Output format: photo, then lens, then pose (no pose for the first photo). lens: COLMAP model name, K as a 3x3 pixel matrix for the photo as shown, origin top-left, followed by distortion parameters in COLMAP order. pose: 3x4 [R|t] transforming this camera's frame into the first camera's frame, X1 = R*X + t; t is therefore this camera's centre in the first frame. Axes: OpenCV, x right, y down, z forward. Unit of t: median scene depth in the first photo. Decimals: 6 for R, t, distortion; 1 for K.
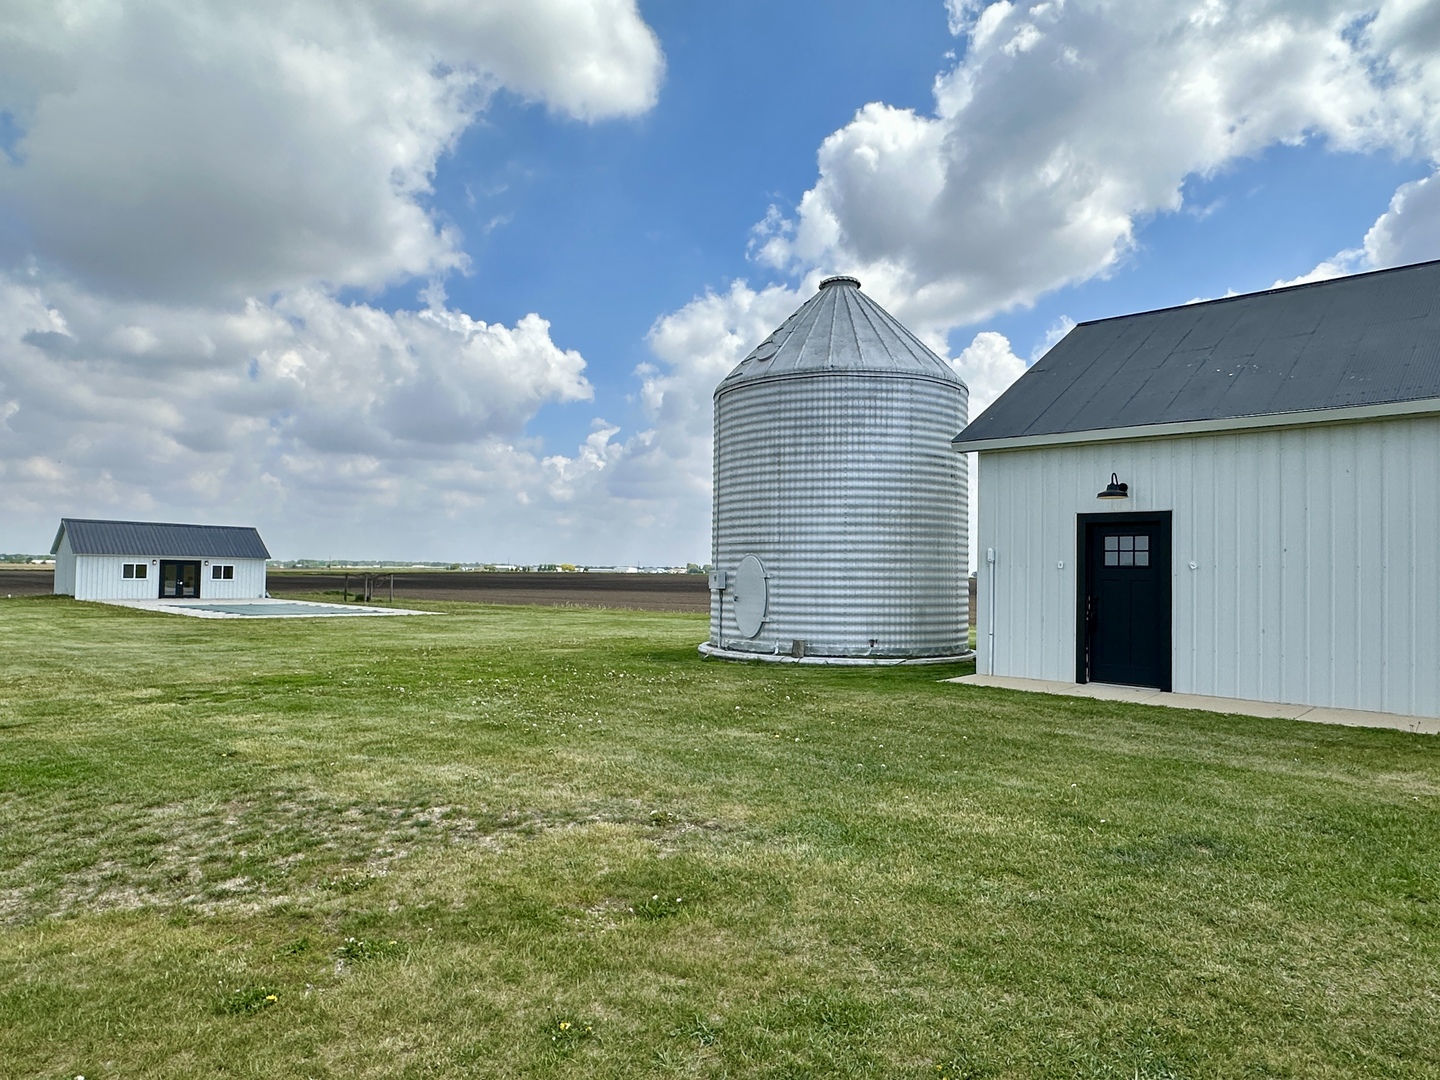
lens RADIAL K [[900.1, 0, 716.0], [0, 900.1, 538.4], [0, 0, 1]] dist [-0.006731, 0.001459]
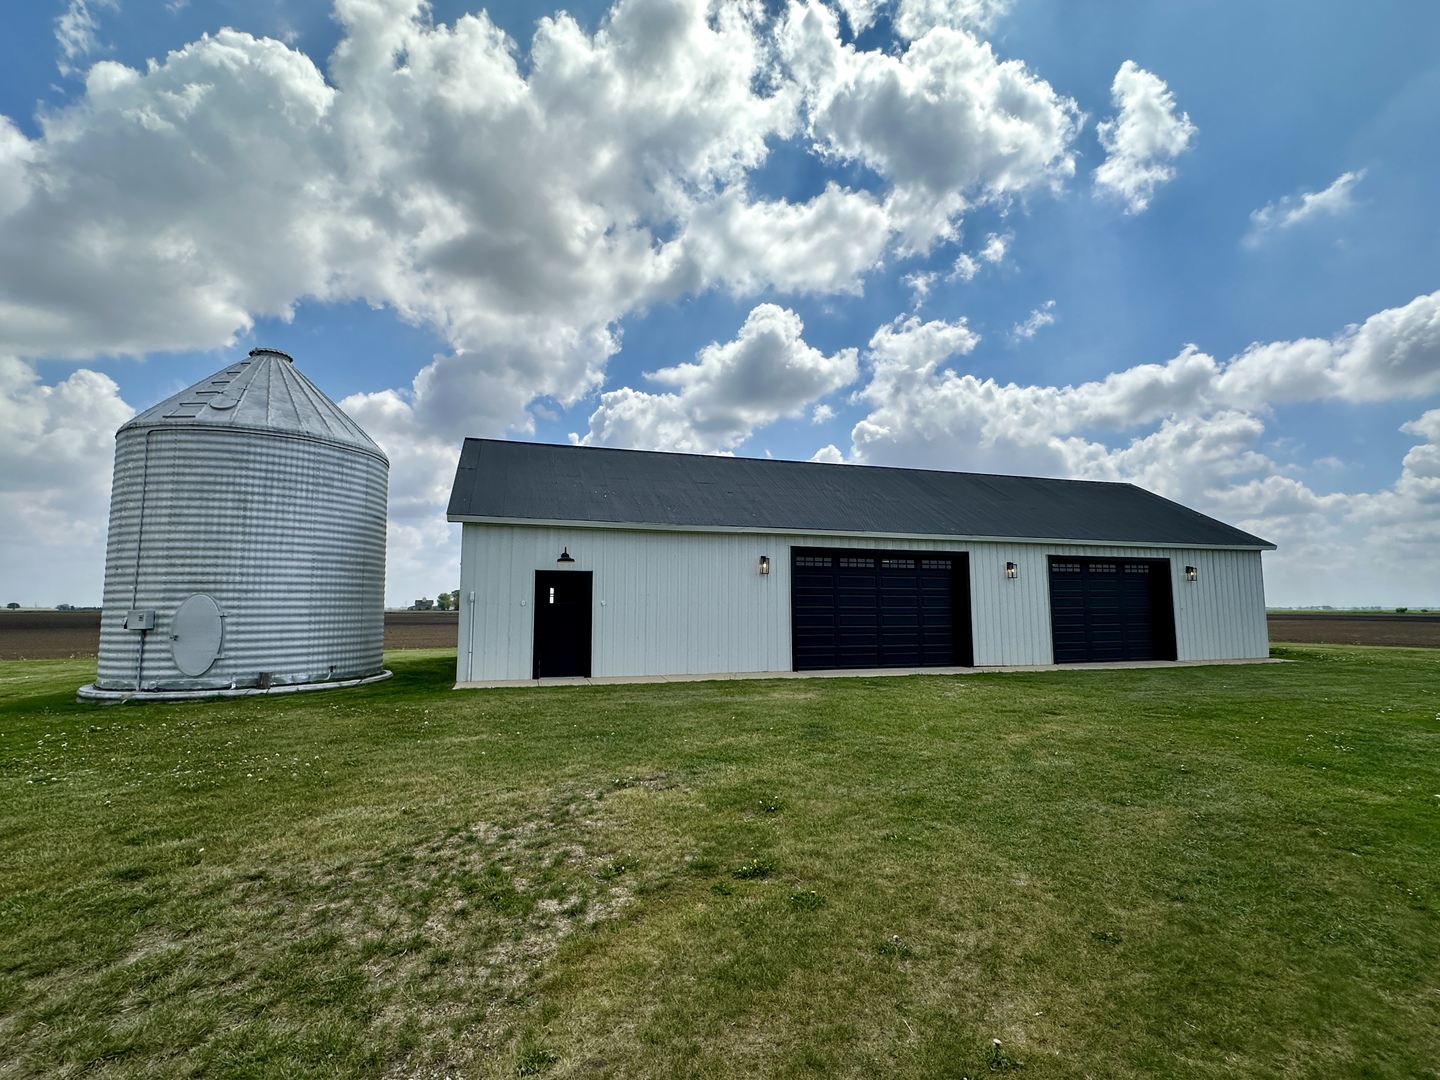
lens RADIAL K [[663.4, 0, 718.6], [0, 663.4, 542.7], [0, 0, 1]] dist [-0.004257, 0.000135]
pose [[0.477217, 0.070991, 0.875913, -0.358975], [-0.025439, 0.997430, -0.066980, -0.004676], [-0.878417, 0.009682, 0.477797, 0.126603]]
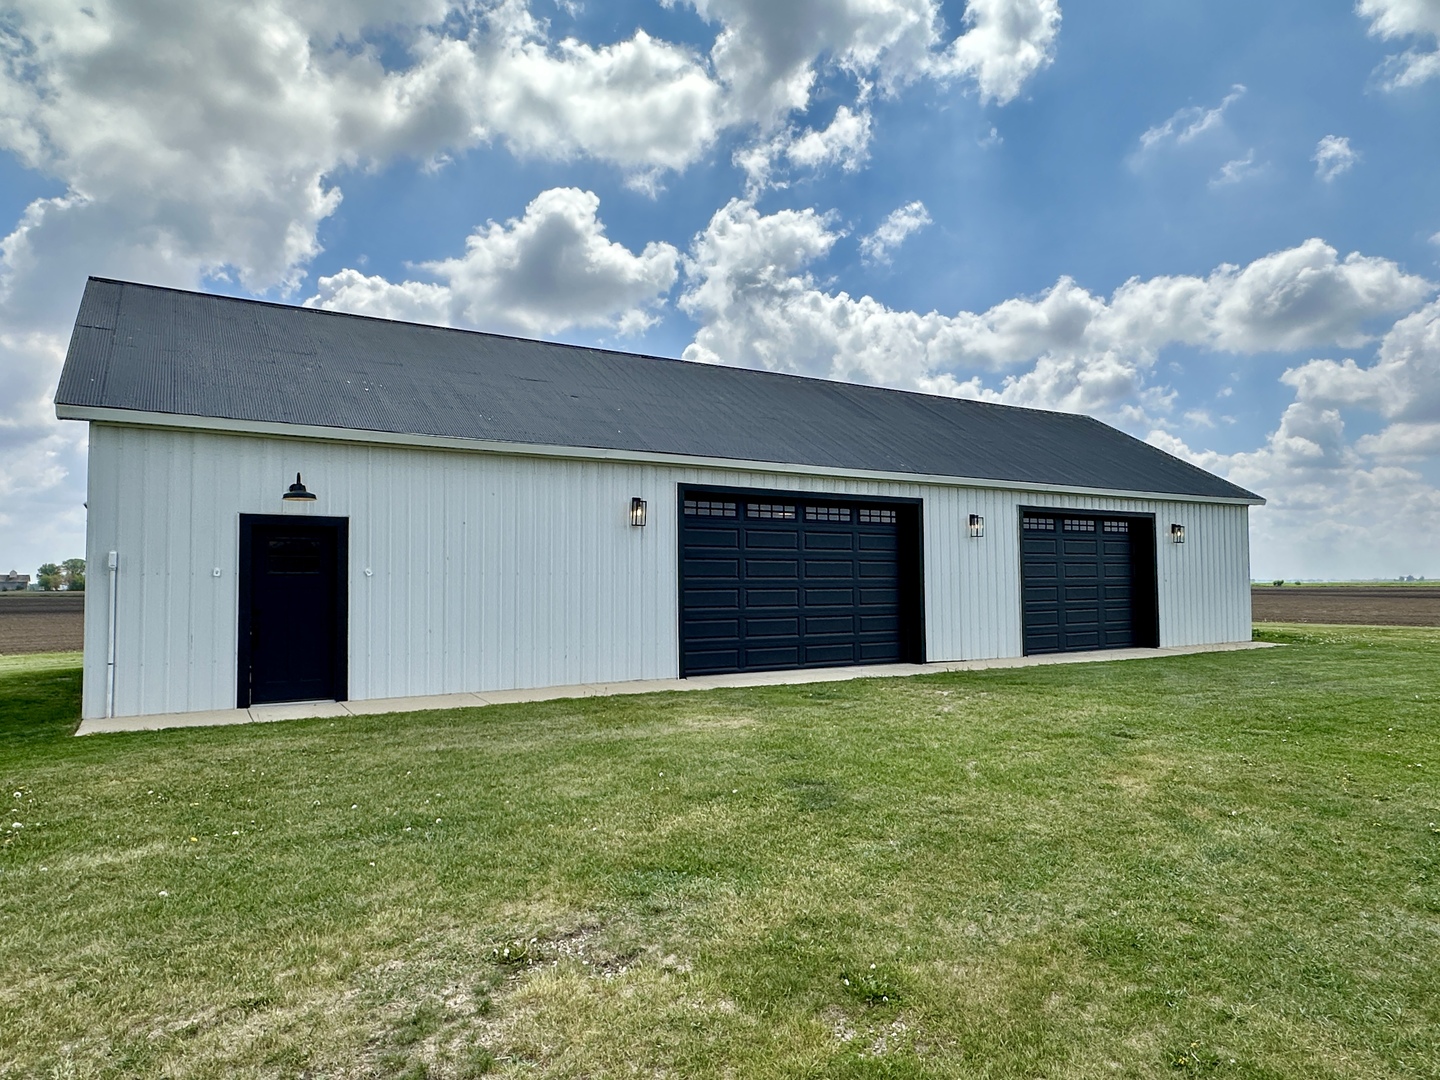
lens RADIAL K [[900.1, 0, 714.2], [0, 900.1, 544.5], [0, 0, 1]] dist [-0.006731, 0.001459]
pose [[0.248527, 0.026316, 0.968268, -0.253165], [-0.027061, 0.999429, -0.020217, 0.006052], [-0.968247, -0.021178, 0.249097, 0.259523]]
